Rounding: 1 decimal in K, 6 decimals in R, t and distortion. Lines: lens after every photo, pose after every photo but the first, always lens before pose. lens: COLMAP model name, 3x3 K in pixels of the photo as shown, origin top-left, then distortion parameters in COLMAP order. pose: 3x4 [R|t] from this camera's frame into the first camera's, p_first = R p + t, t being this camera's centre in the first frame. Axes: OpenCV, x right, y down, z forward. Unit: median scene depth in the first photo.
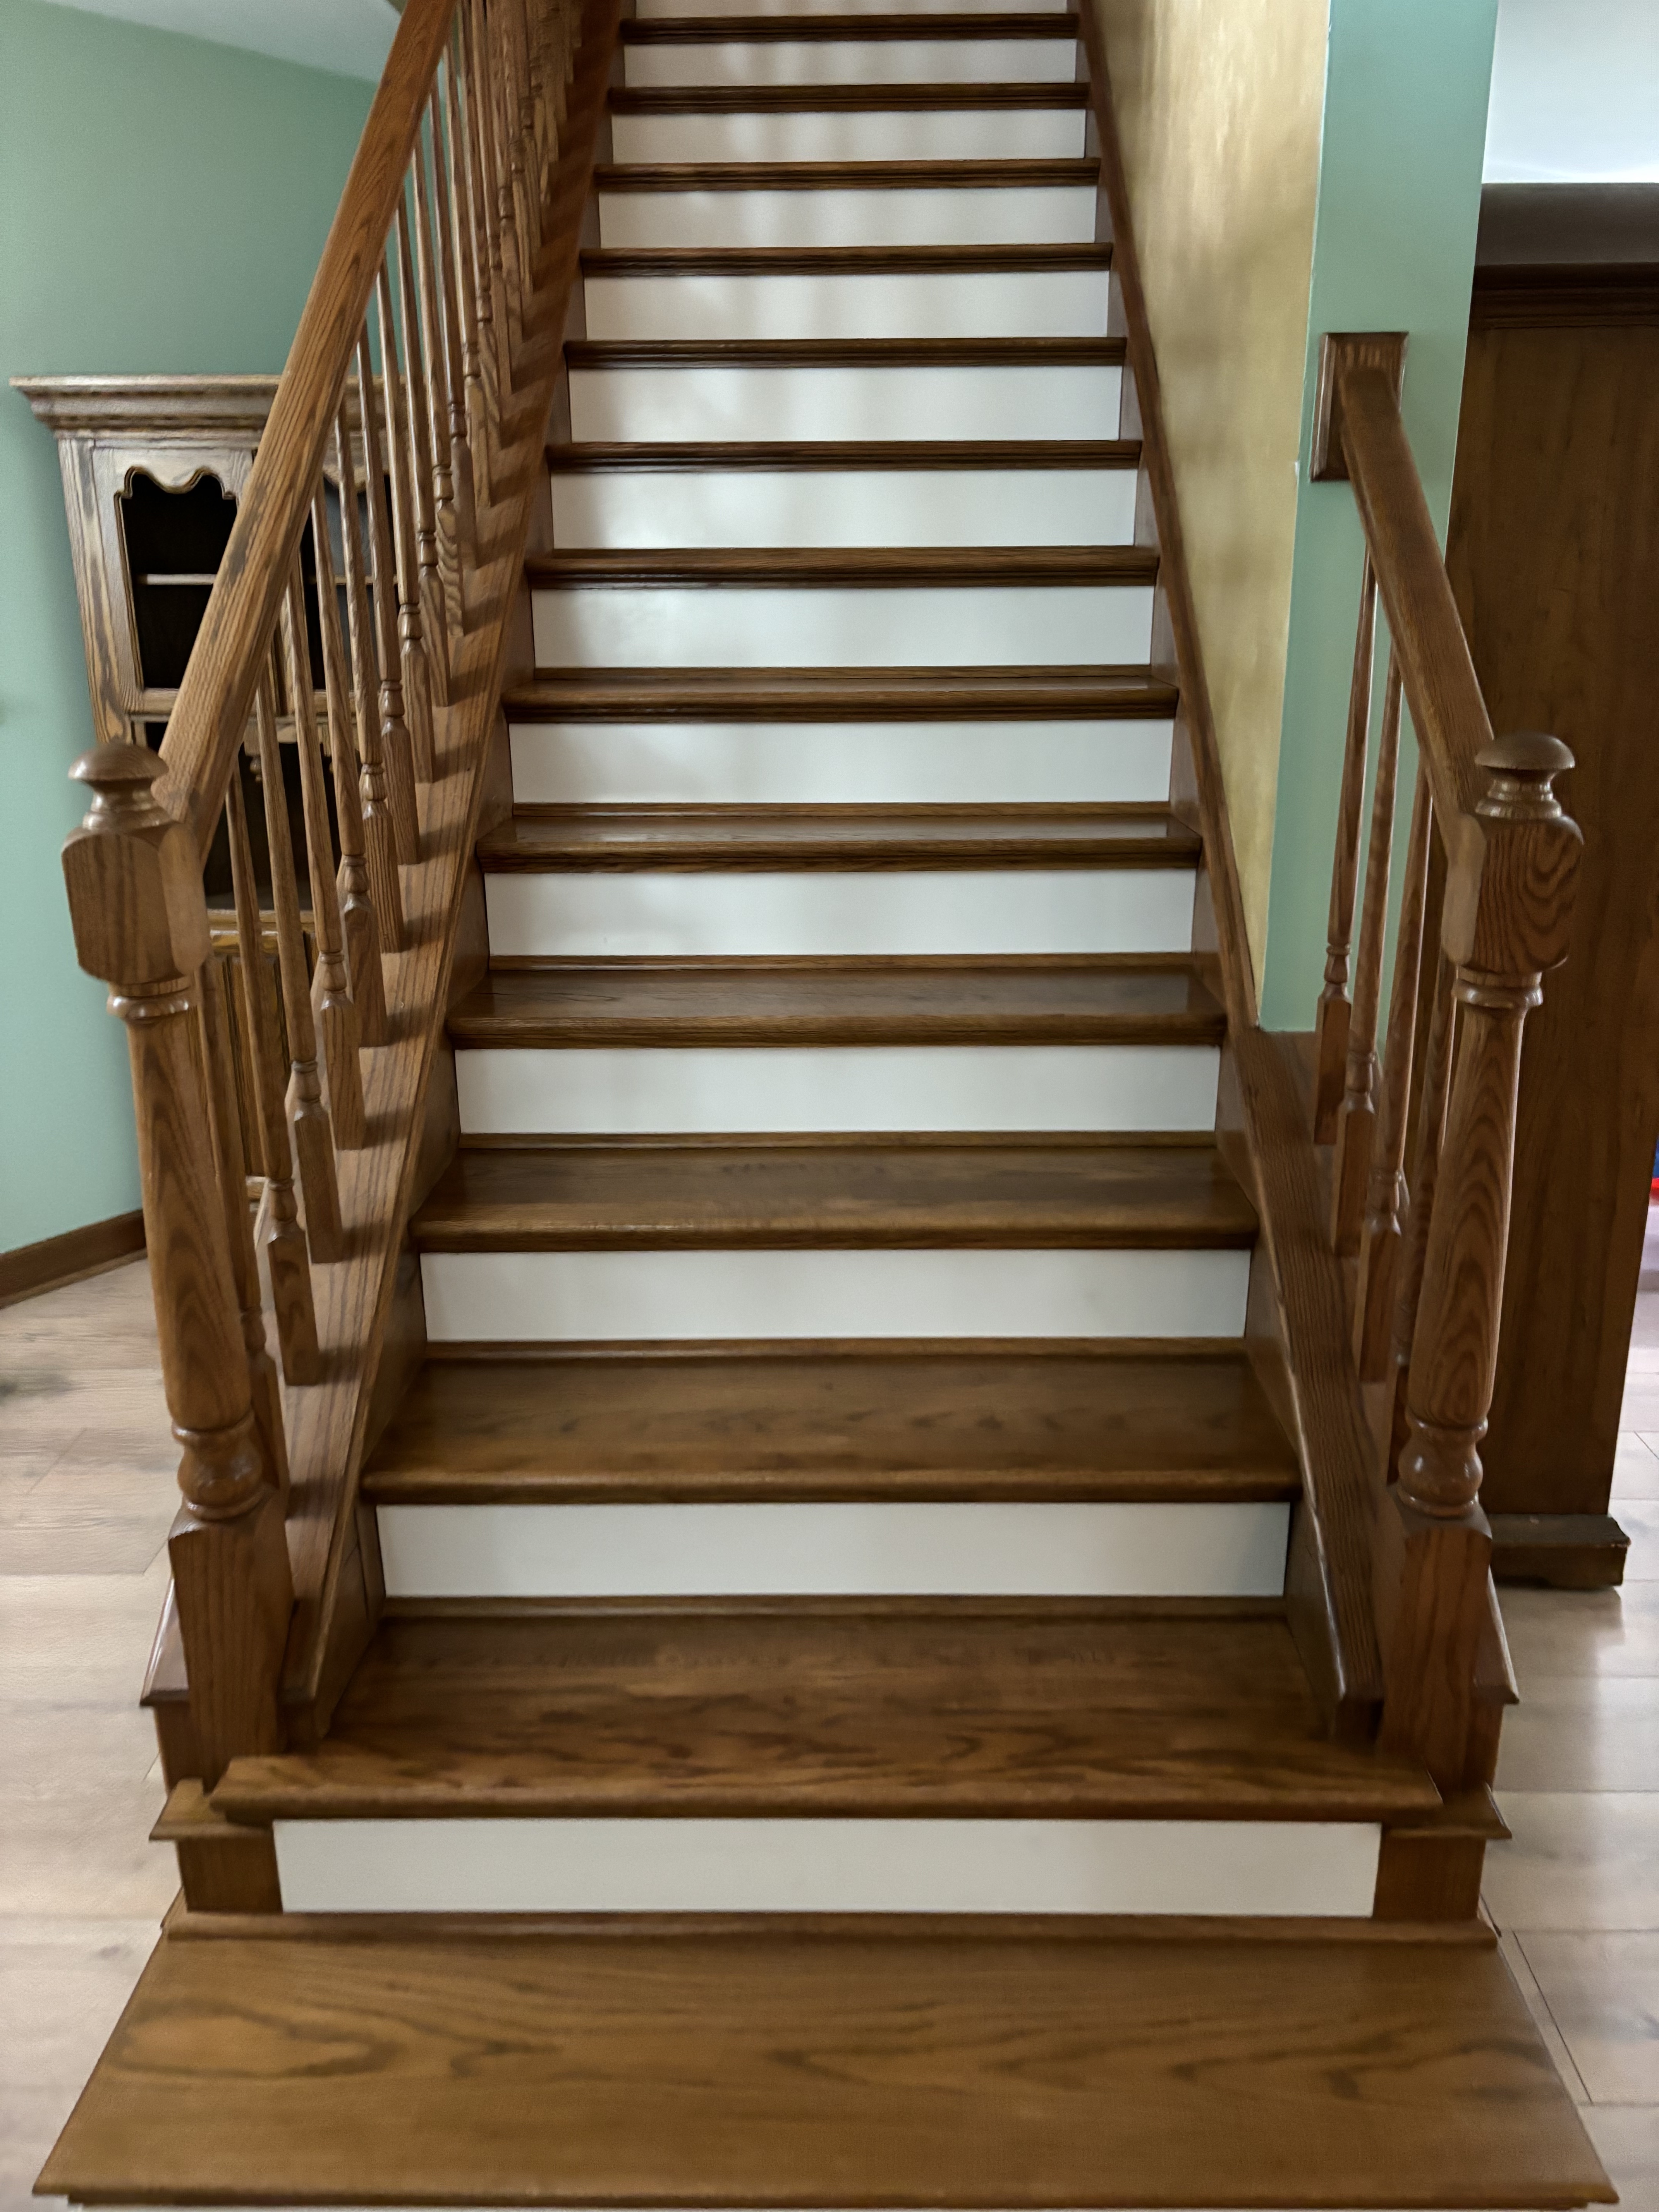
lens RADIAL K [[1651.0, 0, 841.2], [0, 1651.0, 1079.9], [0, 0, 1]] dist [0.042310, -0.047242]
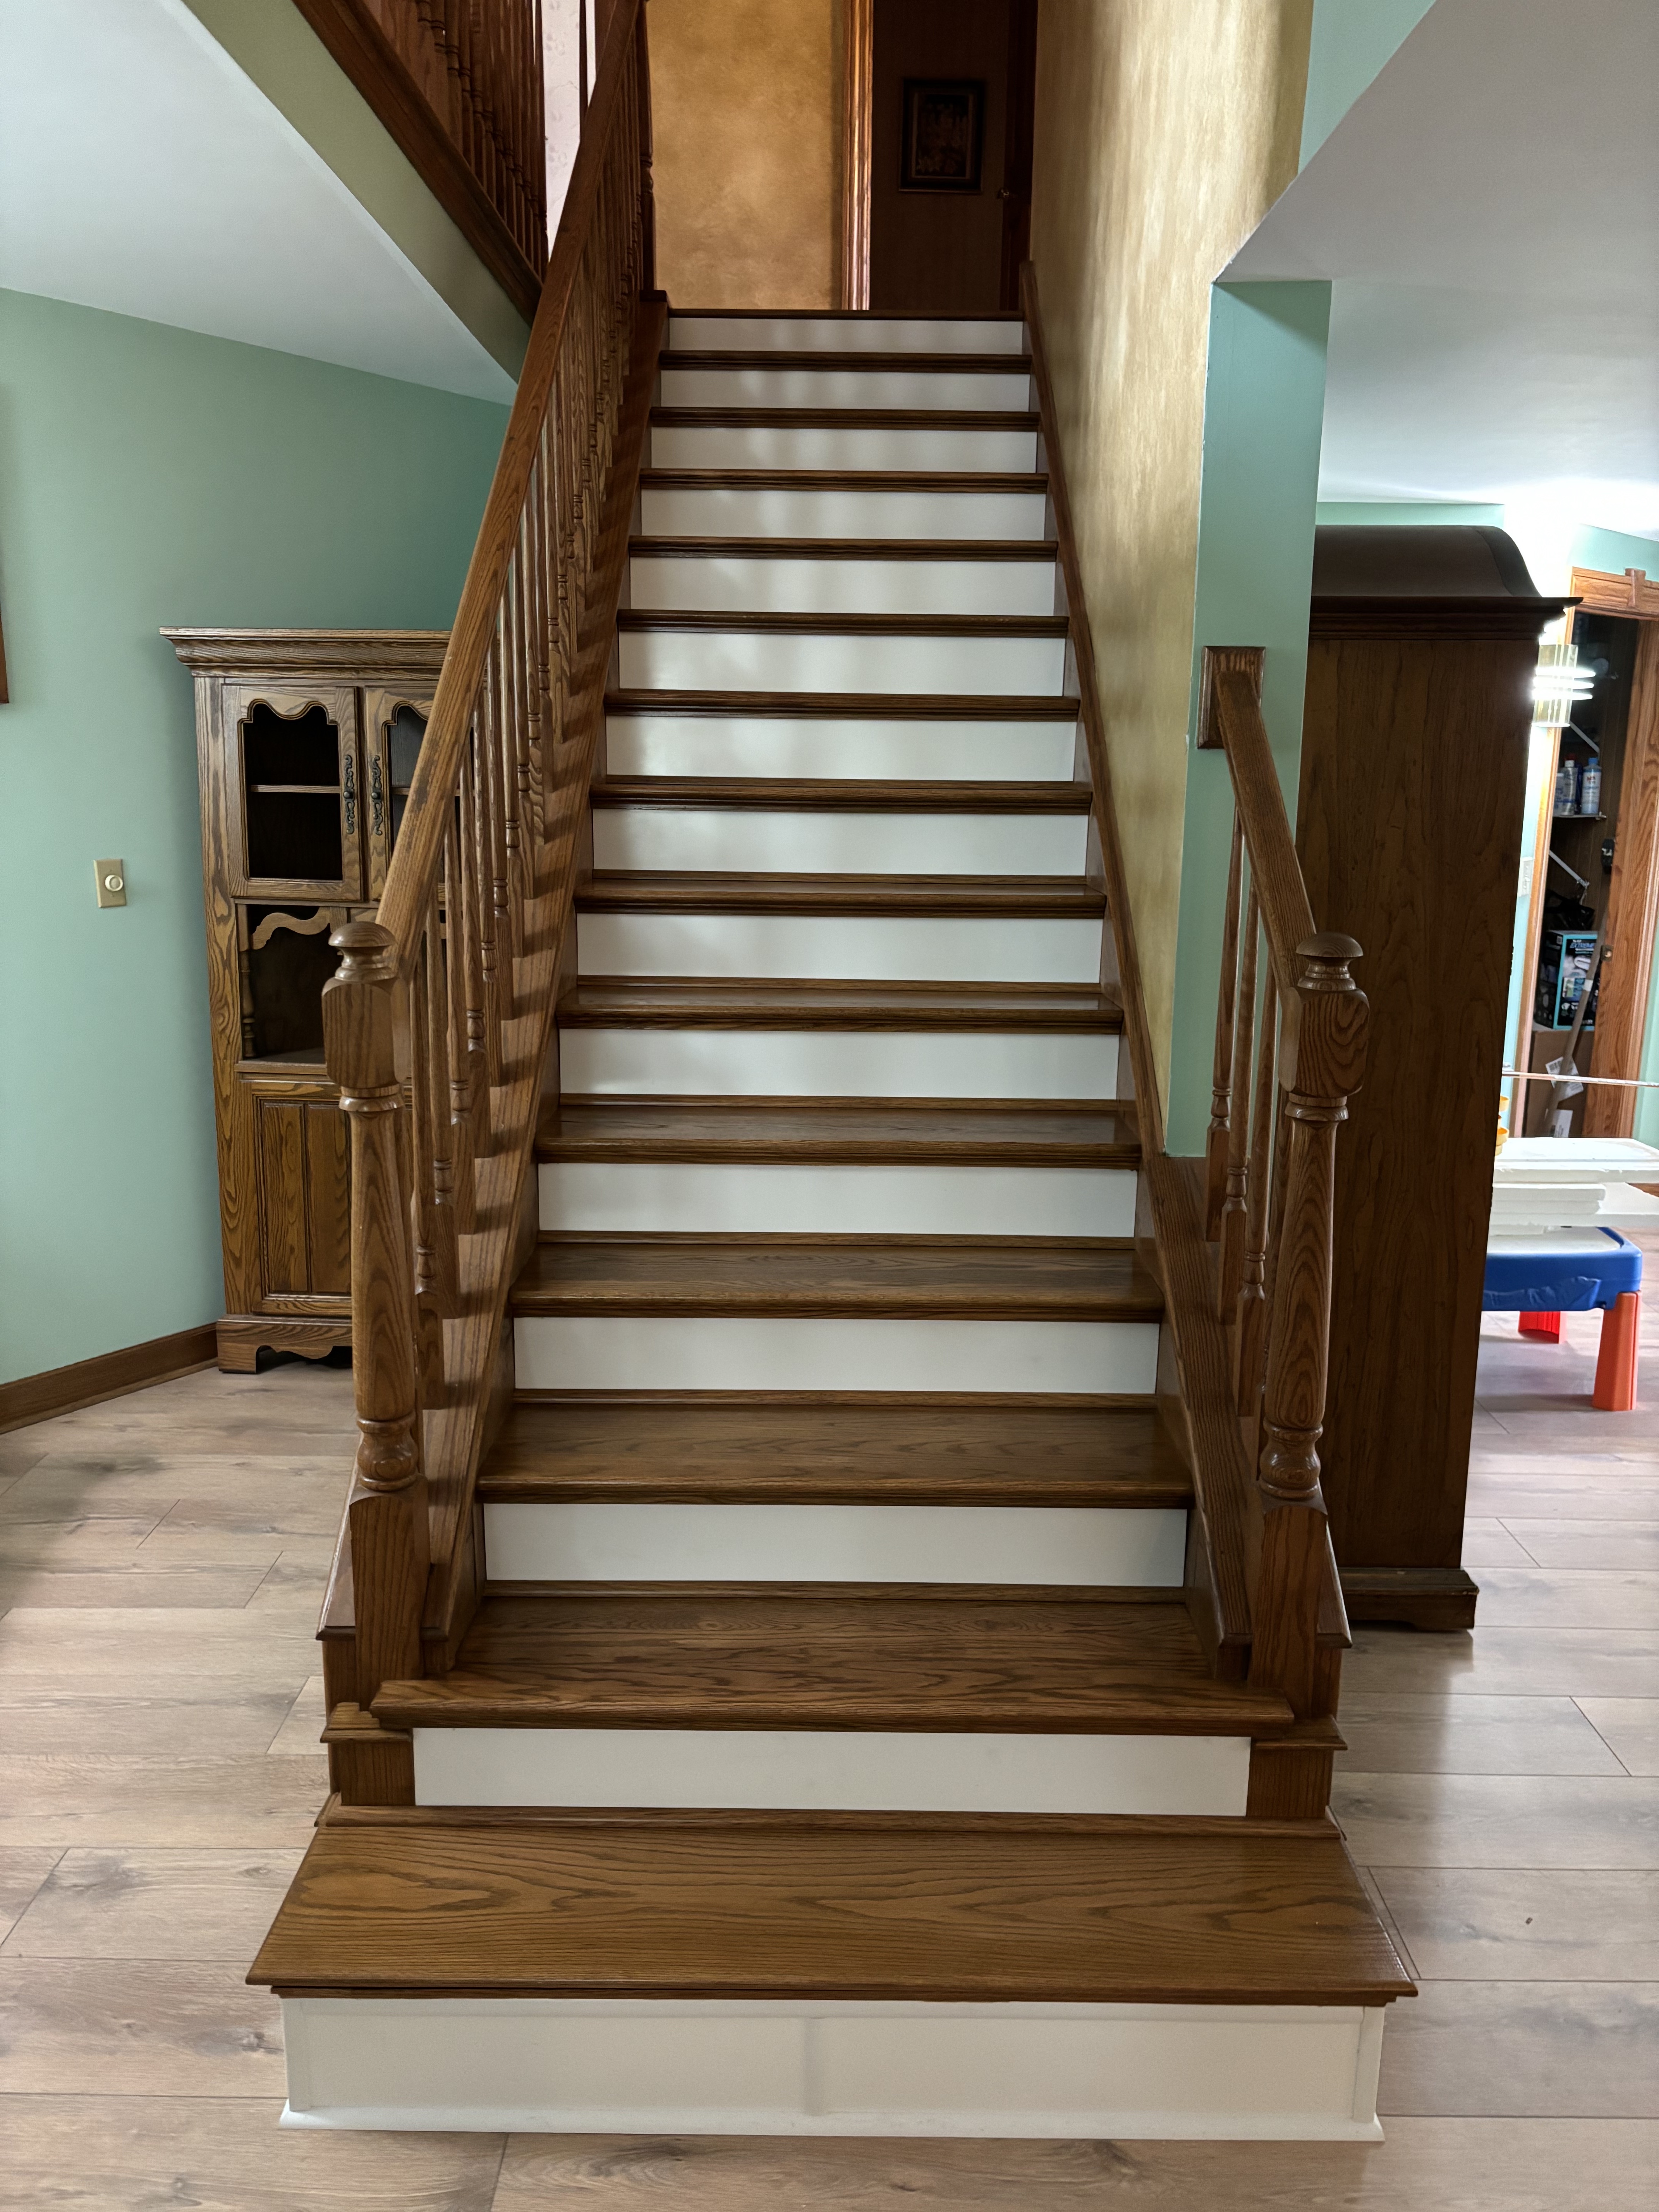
lens RADIAL K [[1633.6, 0, 829.5], [0, 1633.6, 1106.0], [0, 0, 1]] dist [0.073227, -0.082421]
pose [[0.999716, 0.016141, 0.017551, -0.040484], [-0.014361, 0.995161, -0.097202, 0.071711], [-0.019035, 0.096923, 0.995110, -0.331086]]
